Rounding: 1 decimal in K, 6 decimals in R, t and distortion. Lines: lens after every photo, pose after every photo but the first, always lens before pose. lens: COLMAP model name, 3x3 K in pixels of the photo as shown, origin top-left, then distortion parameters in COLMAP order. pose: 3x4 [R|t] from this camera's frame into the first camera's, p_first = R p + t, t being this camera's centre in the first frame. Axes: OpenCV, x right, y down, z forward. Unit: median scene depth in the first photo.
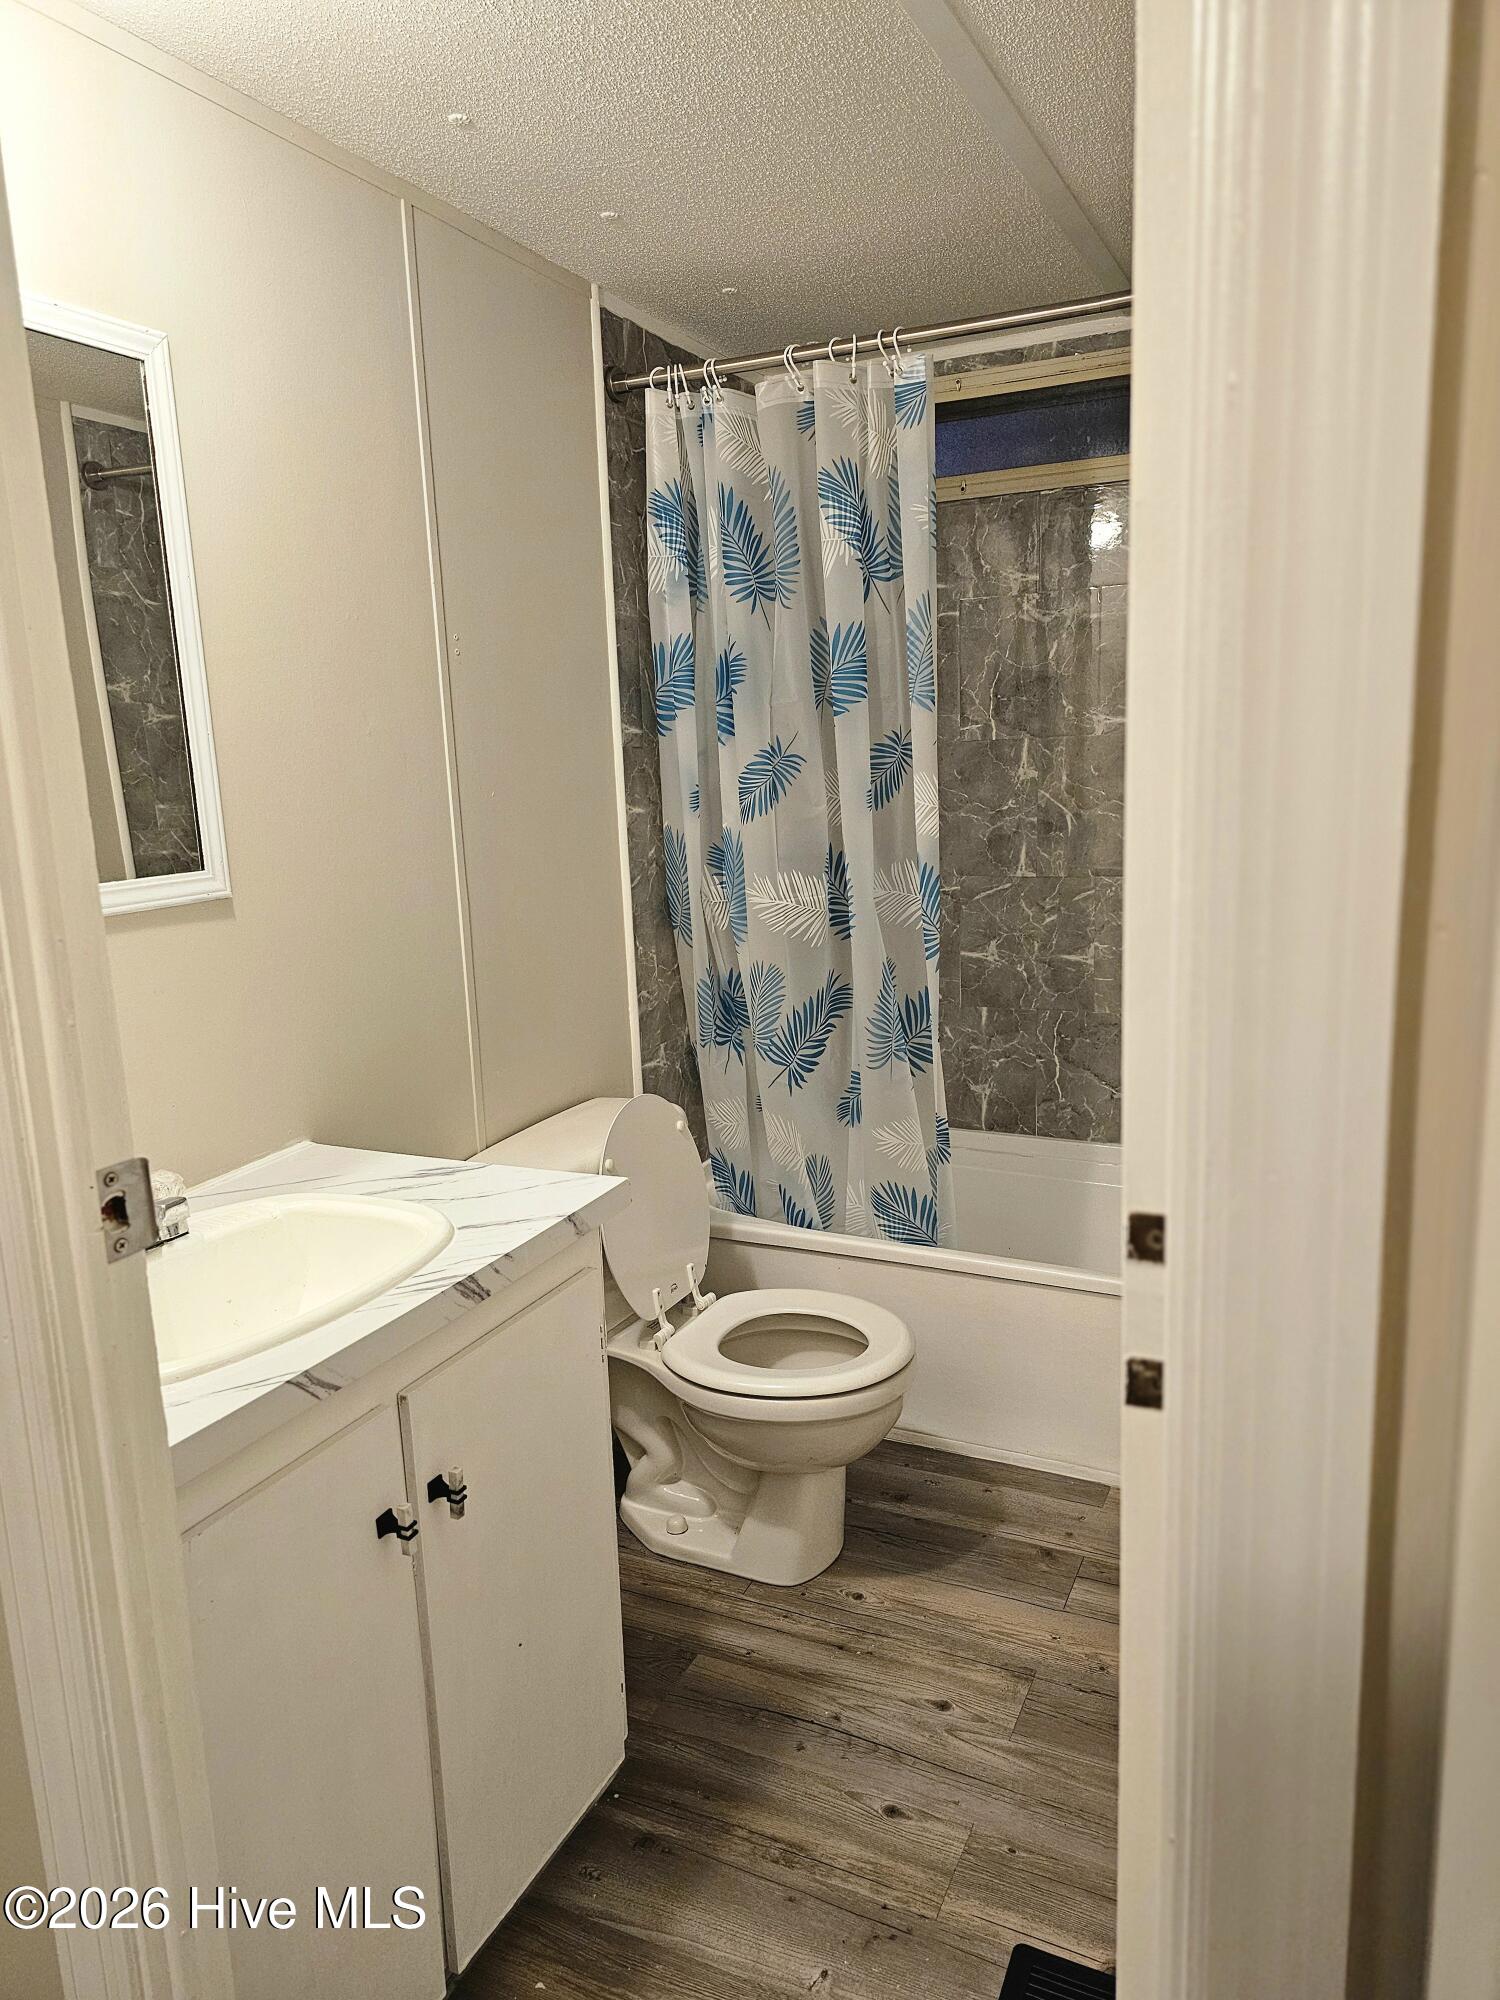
lens RADIAL K [[1326.0, 0, 742.1], [0, 1326.0, 1007.2], [0, 0, 1]] dist [0.087131, -0.075508]
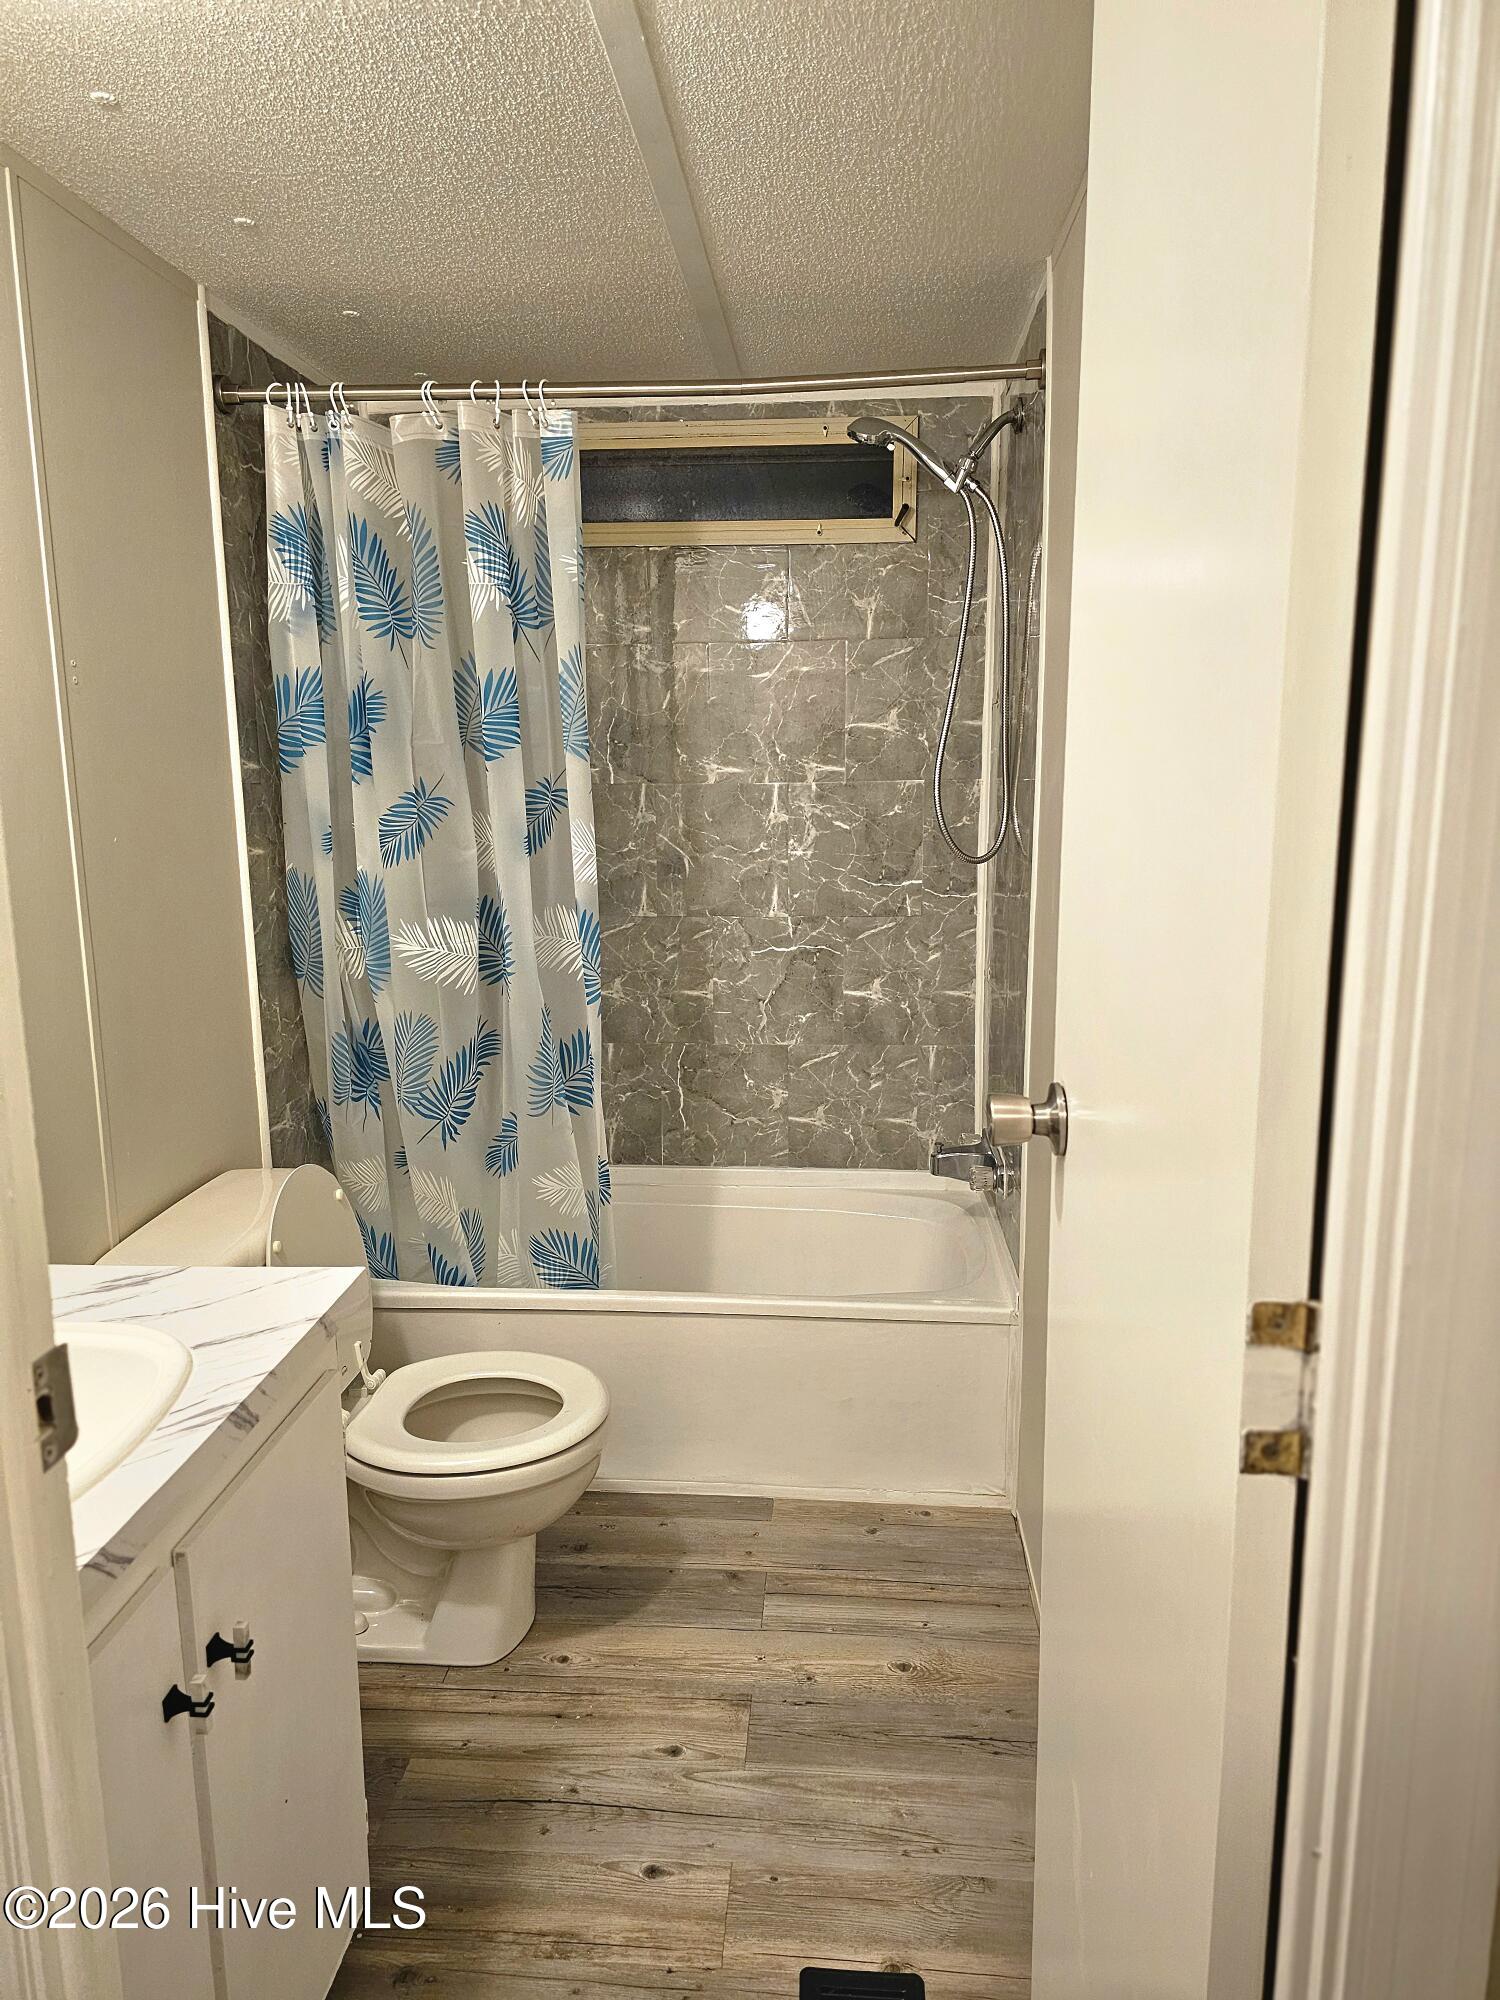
lens RADIAL K [[1326.0, 0, 742.1], [0, 1326.0, 1007.2], [0, 0, 1]] dist [0.087131, -0.075508]
pose [[0.935751, -0.038183, 0.350589, -0.106774], [0.043372, 0.999035, -0.006959, -0.022843], [-0.349985, 0.021718, 0.936504, 0.018921]]
